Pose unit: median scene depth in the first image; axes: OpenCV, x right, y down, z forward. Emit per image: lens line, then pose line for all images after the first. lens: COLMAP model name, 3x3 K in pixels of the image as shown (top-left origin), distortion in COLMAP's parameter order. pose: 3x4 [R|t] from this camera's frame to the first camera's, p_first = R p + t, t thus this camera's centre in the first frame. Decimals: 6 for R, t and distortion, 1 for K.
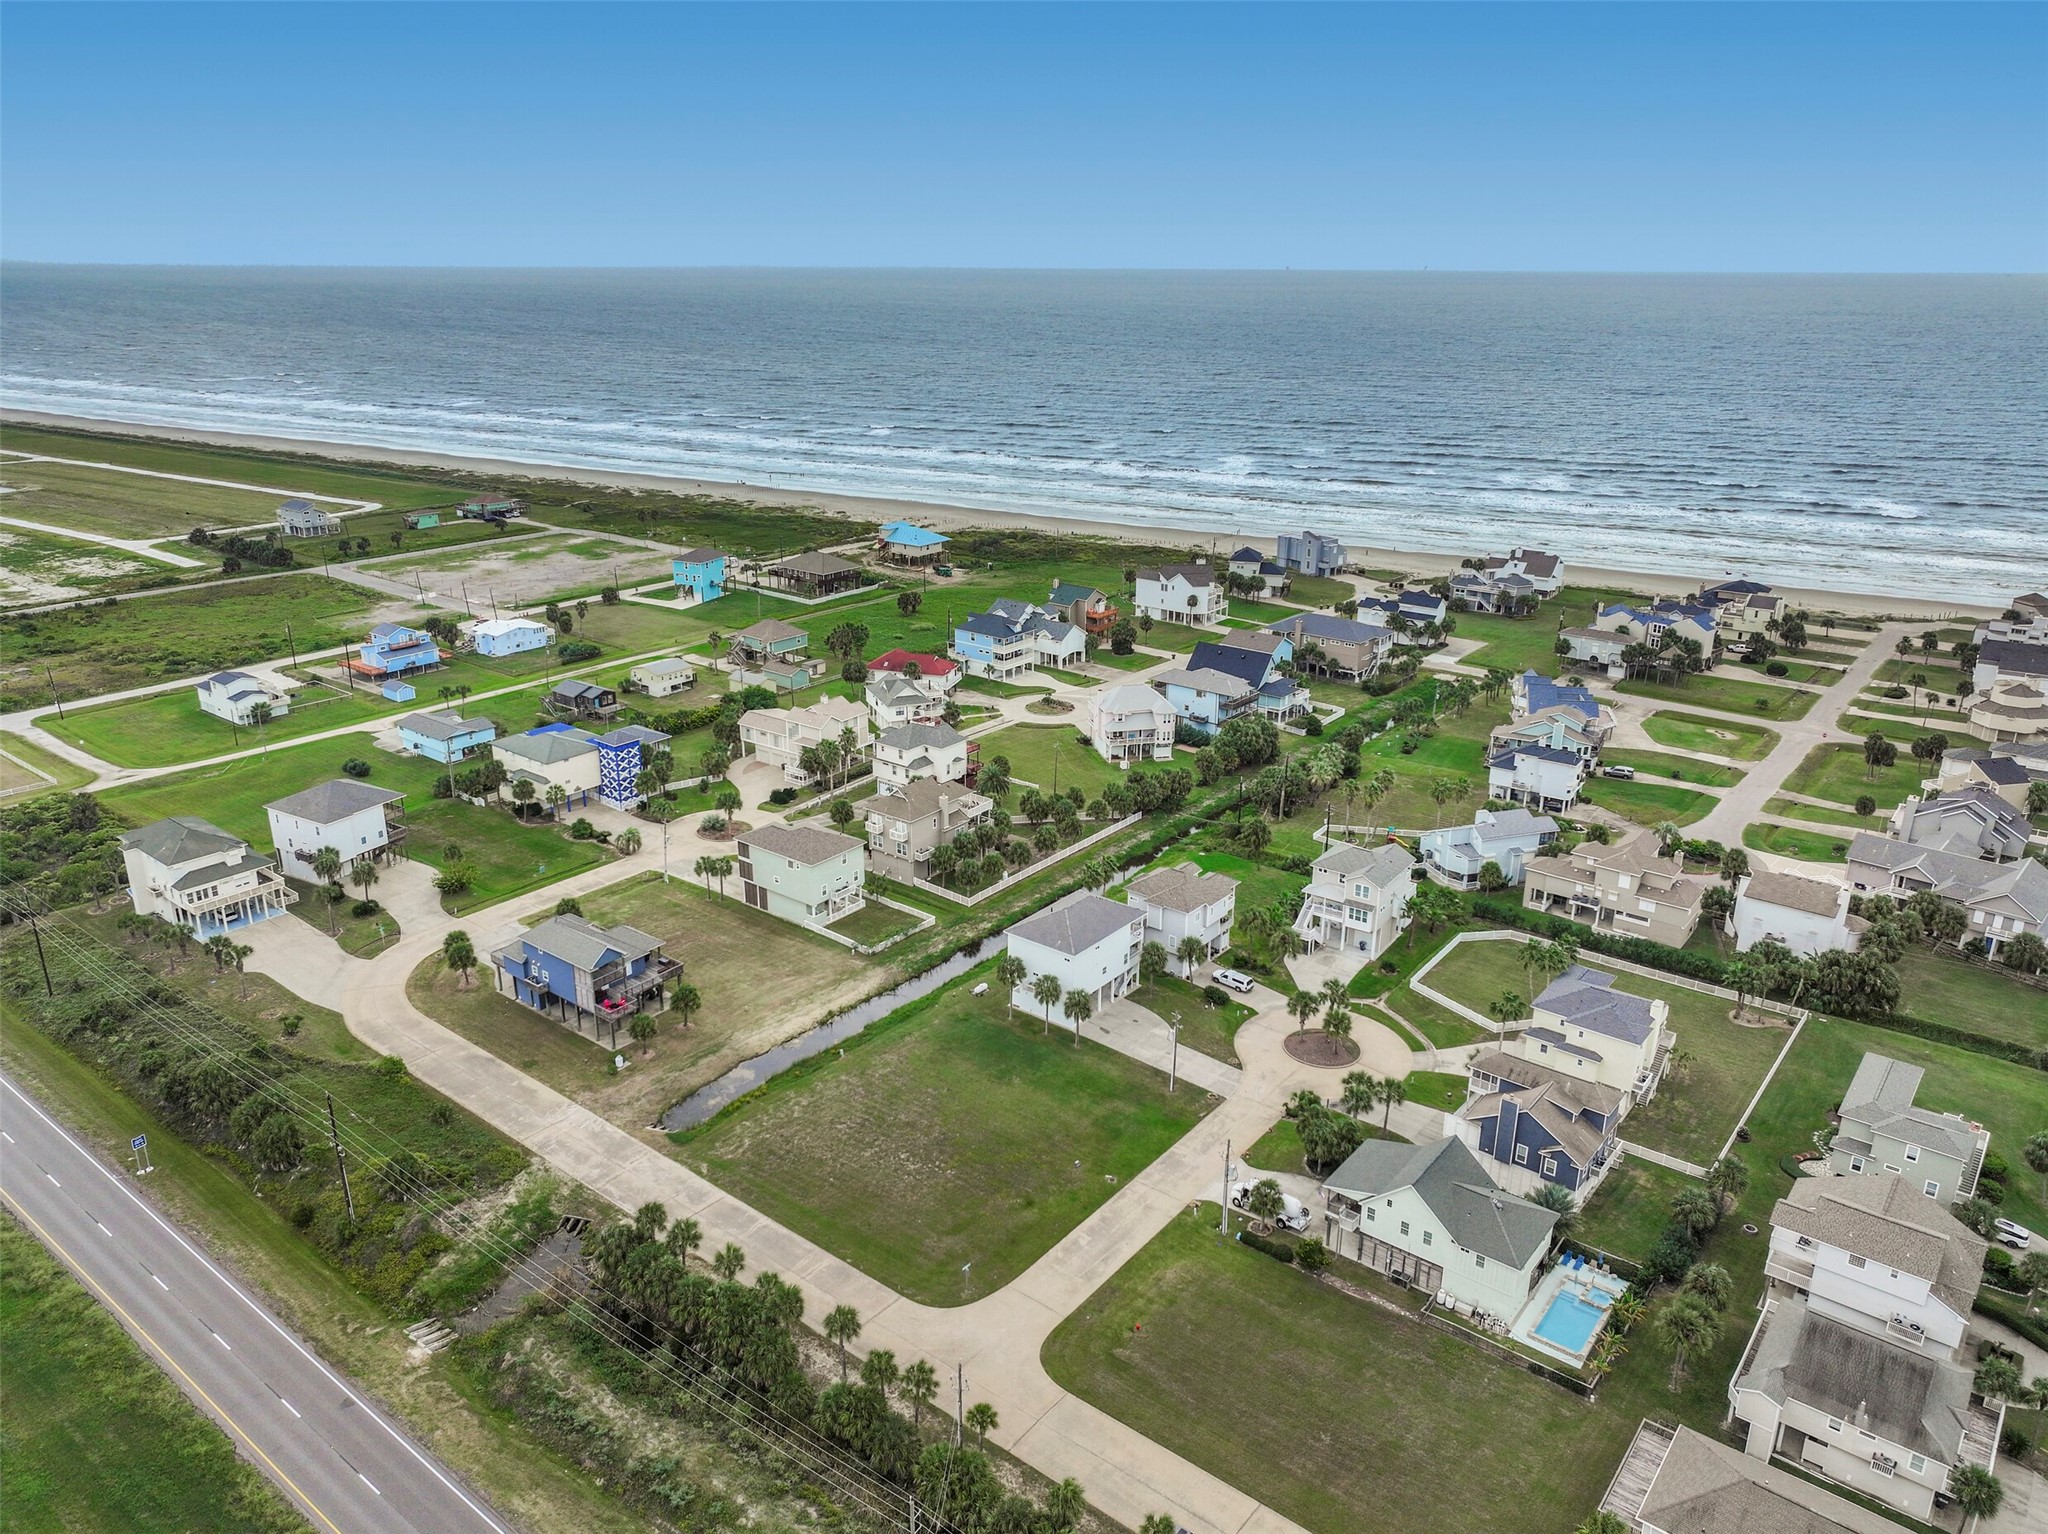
lens RADIAL K [[1434.6, 0, 1024.2], [0, 1434.6, 772.4], [0, 0, 1]] dist [0.004647, 0.008887]
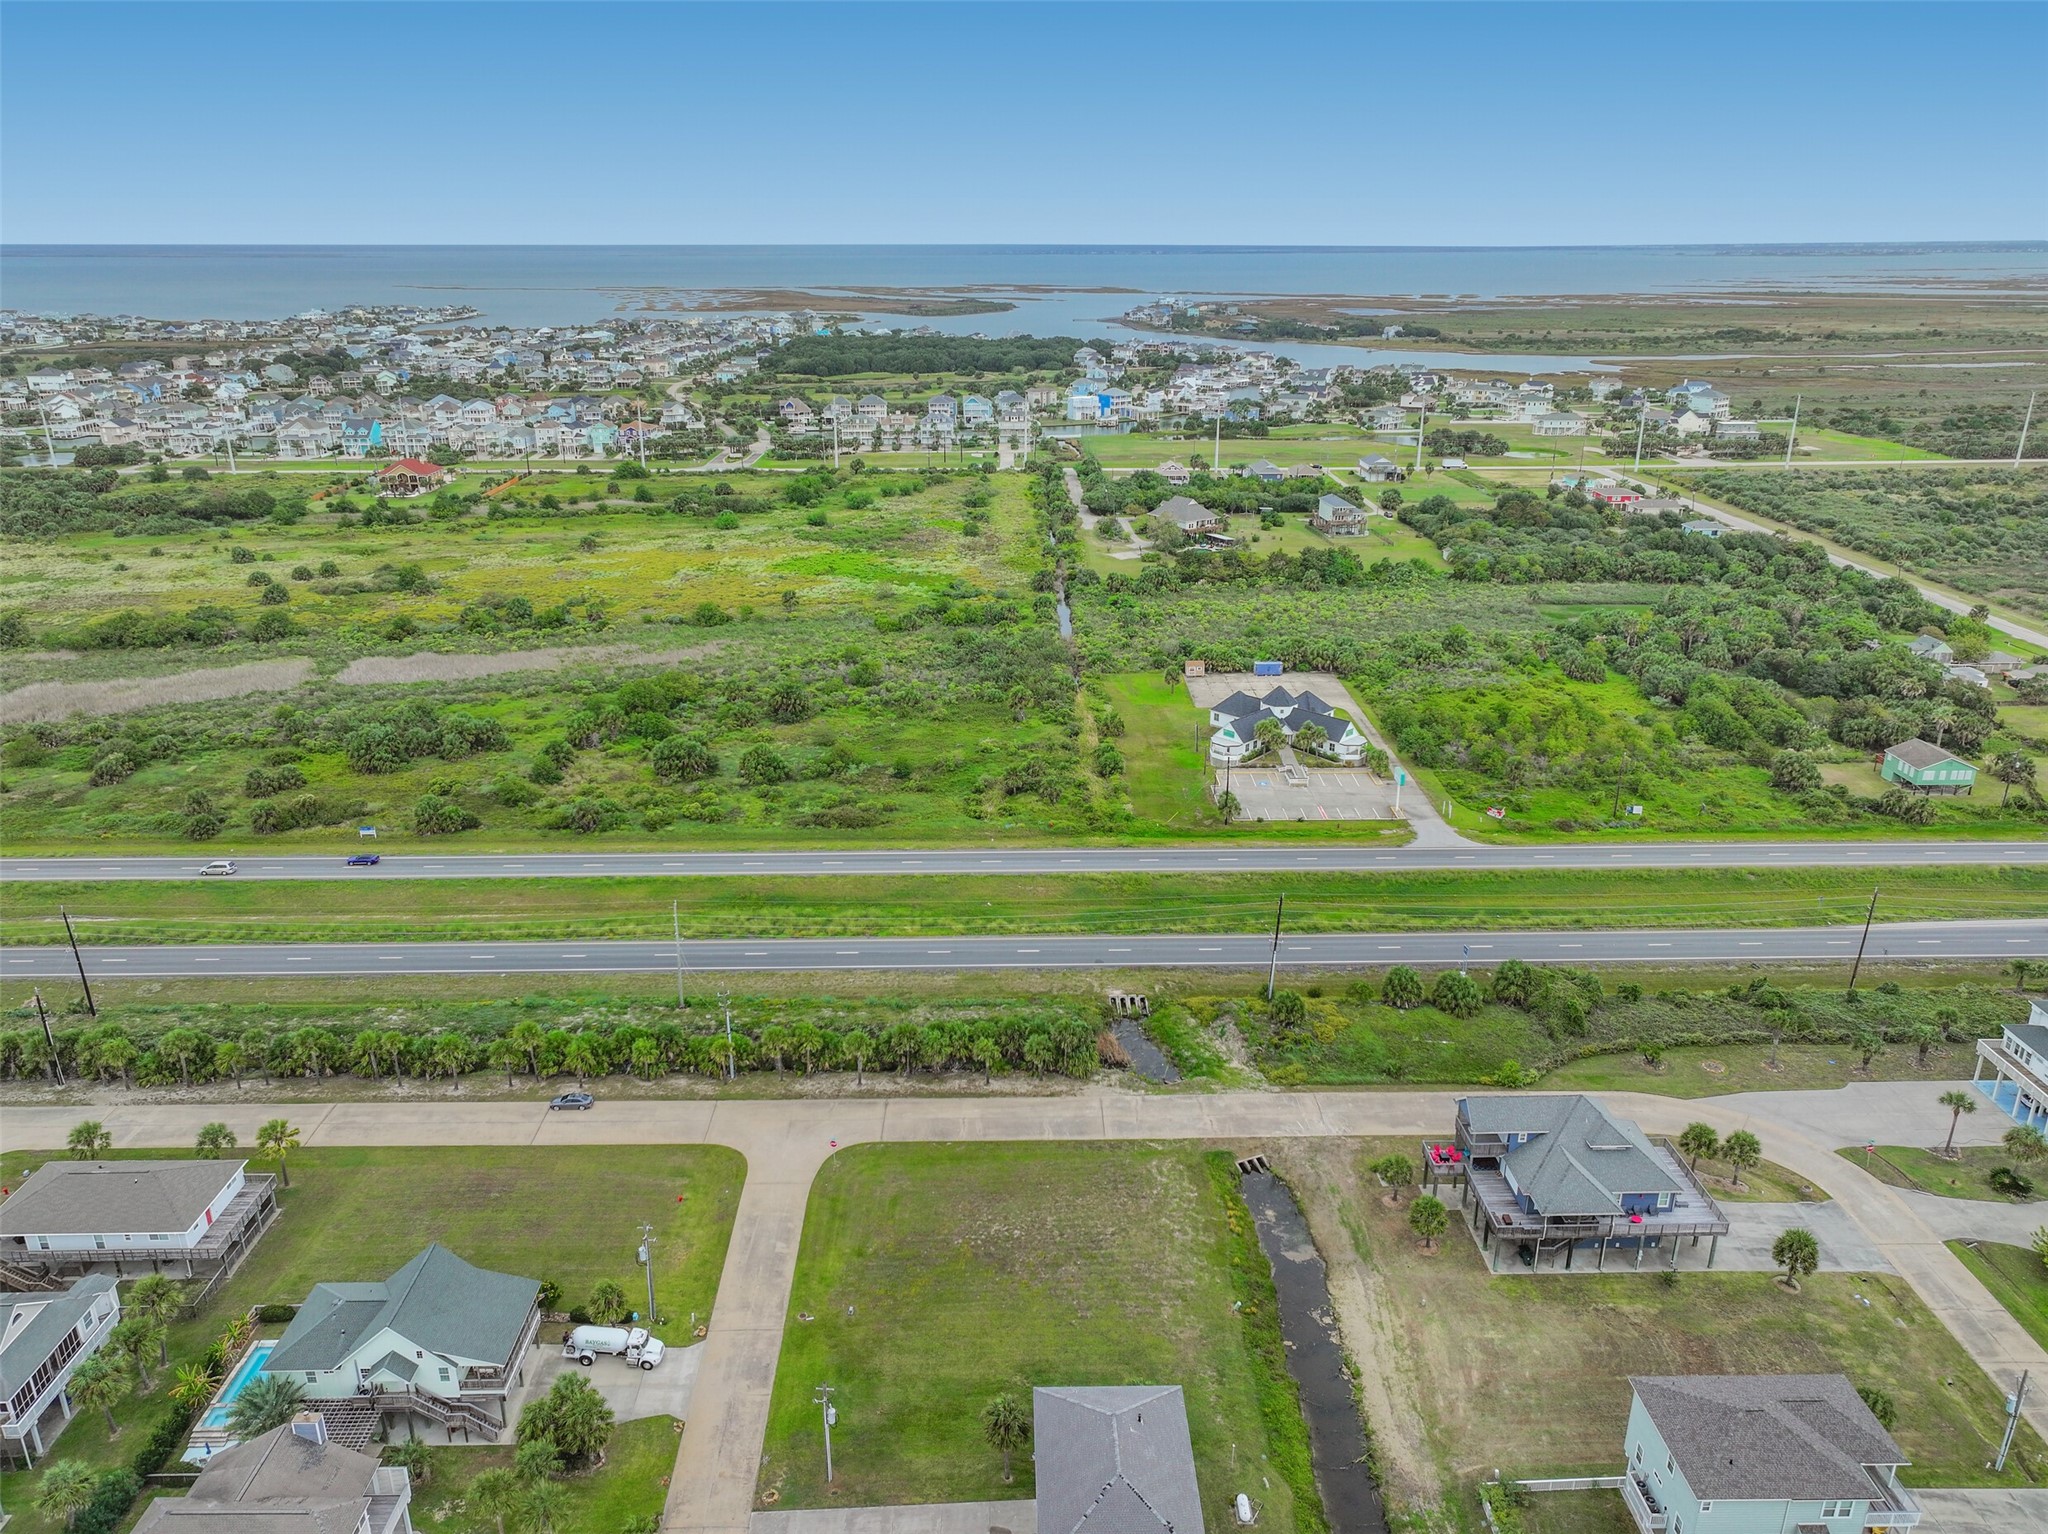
lens RADIAL K [[1434.6, 0, 1024.3], [0, 1434.6, 777.7], [0, 0, 1]] dist [0.004647, 0.008887]
pose [[-0.774462, 0.218898, -0.593543, 0.251058], [-0.215920, 0.790424, 0.573244, -0.313122], [0.594632, 0.572113, -0.564888, 0.862849]]
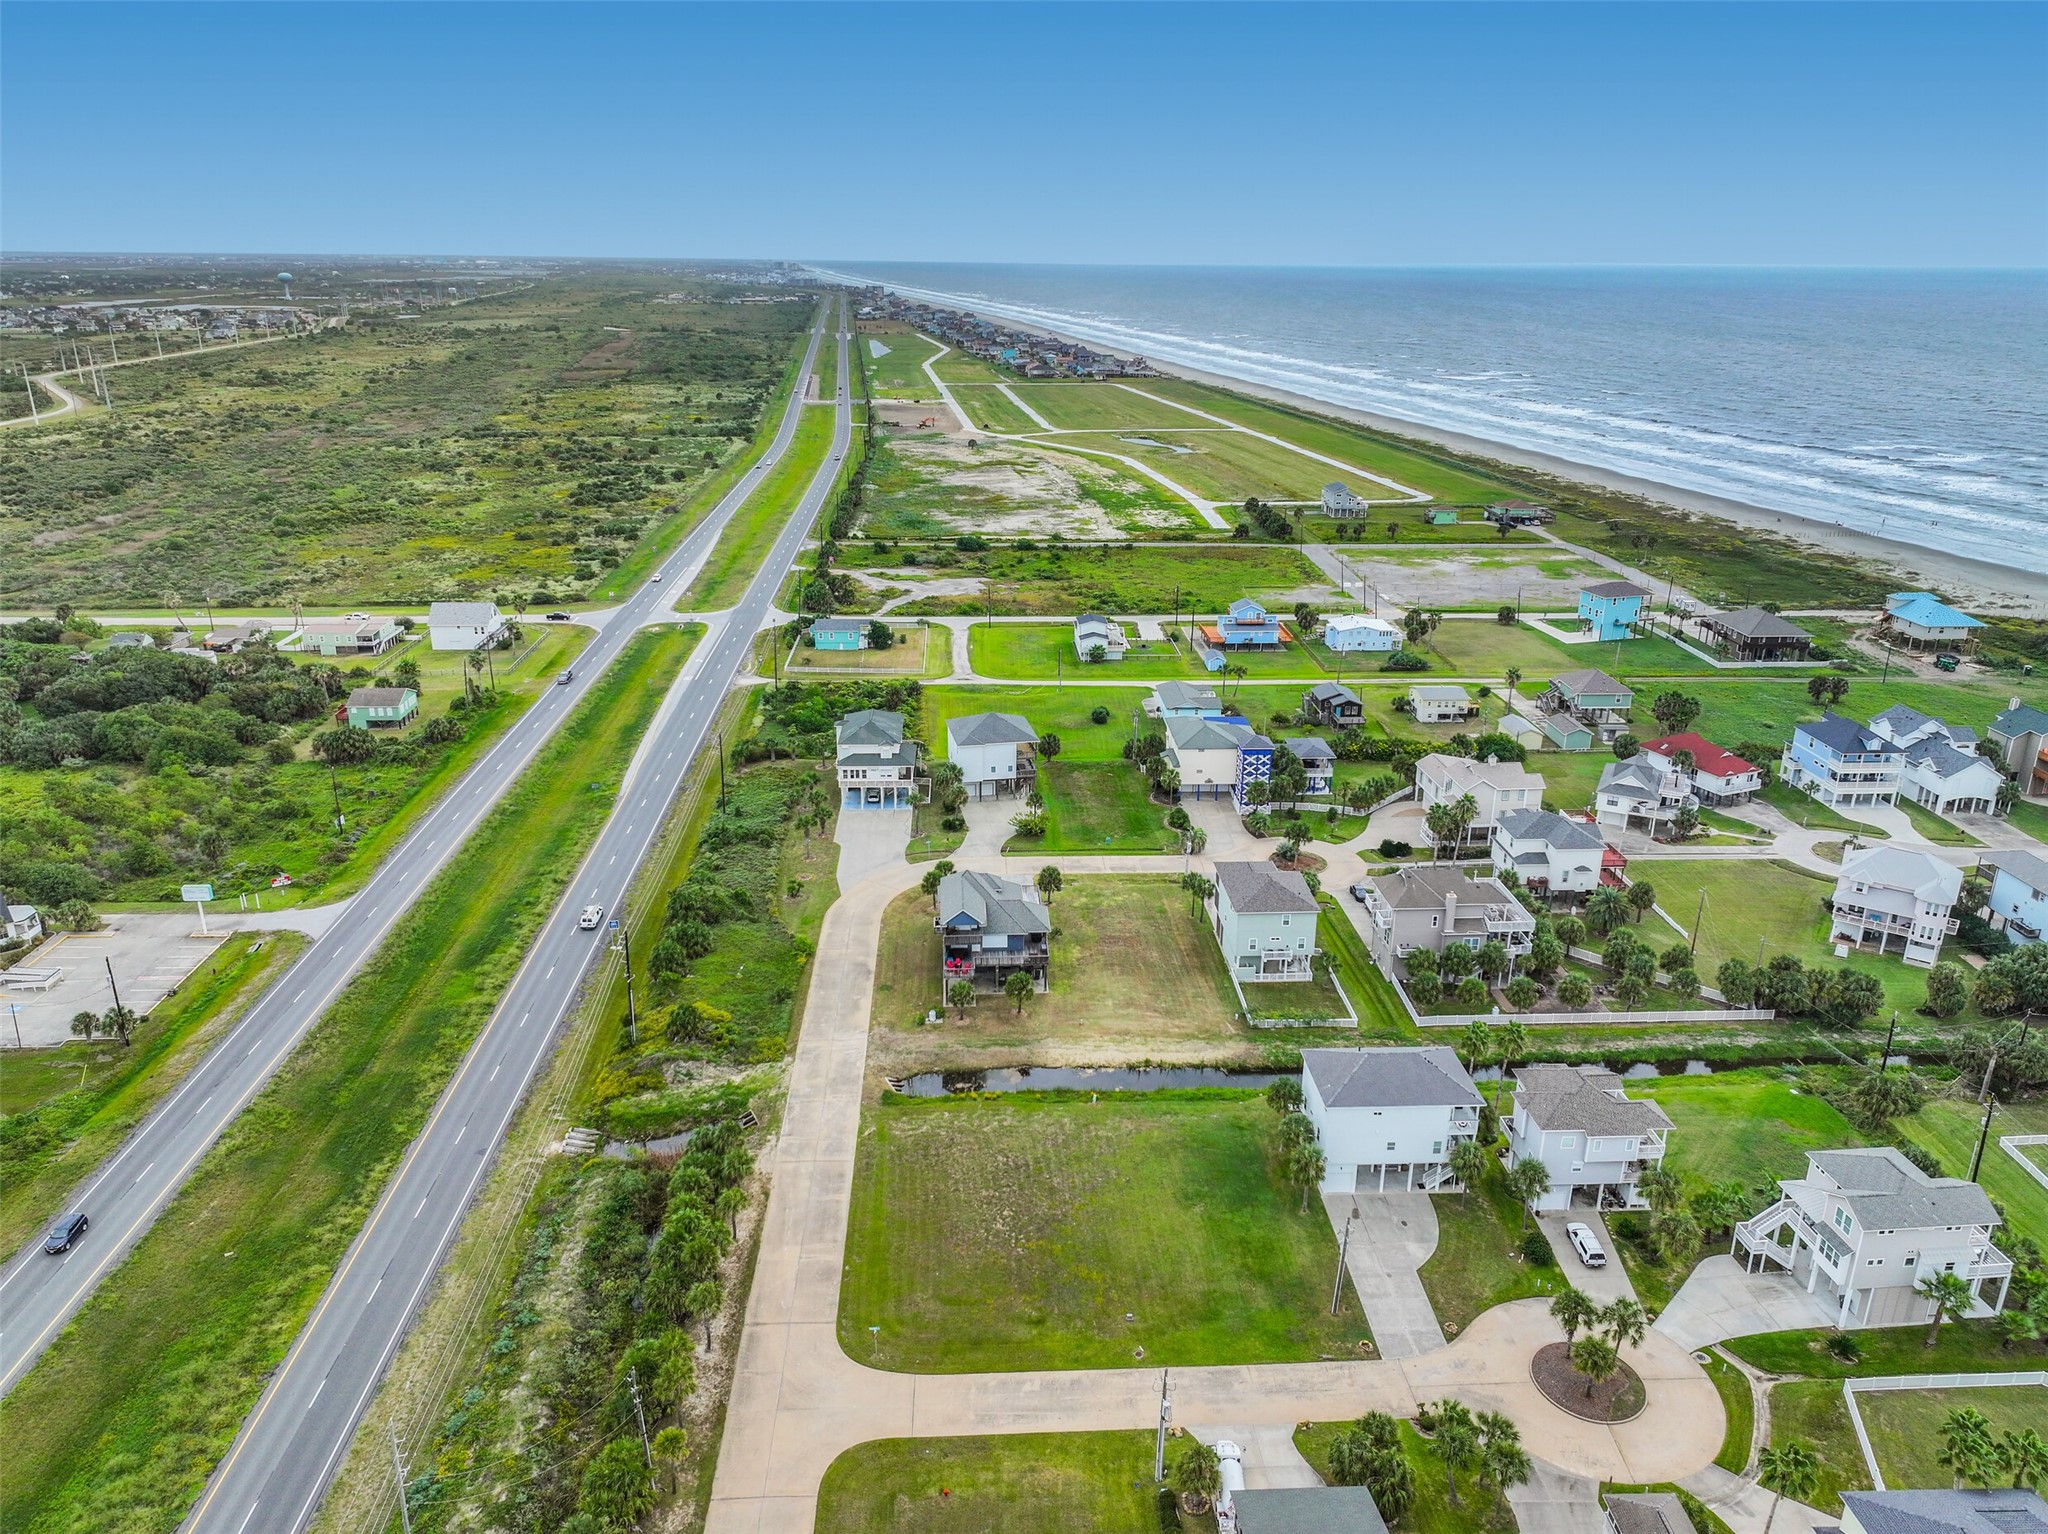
lens RADIAL K [[1434.6, 0, 1024.7], [0, 1434.6, 773.2], [0, 0, 1]] dist [0.004647, 0.008887]
pose [[0.657291, 0.256362, -0.708694, 0.326495], [-0.257687, 0.960137, 0.108322, -0.071512], [0.708213, 0.111422, 0.697151, 0.206416]]
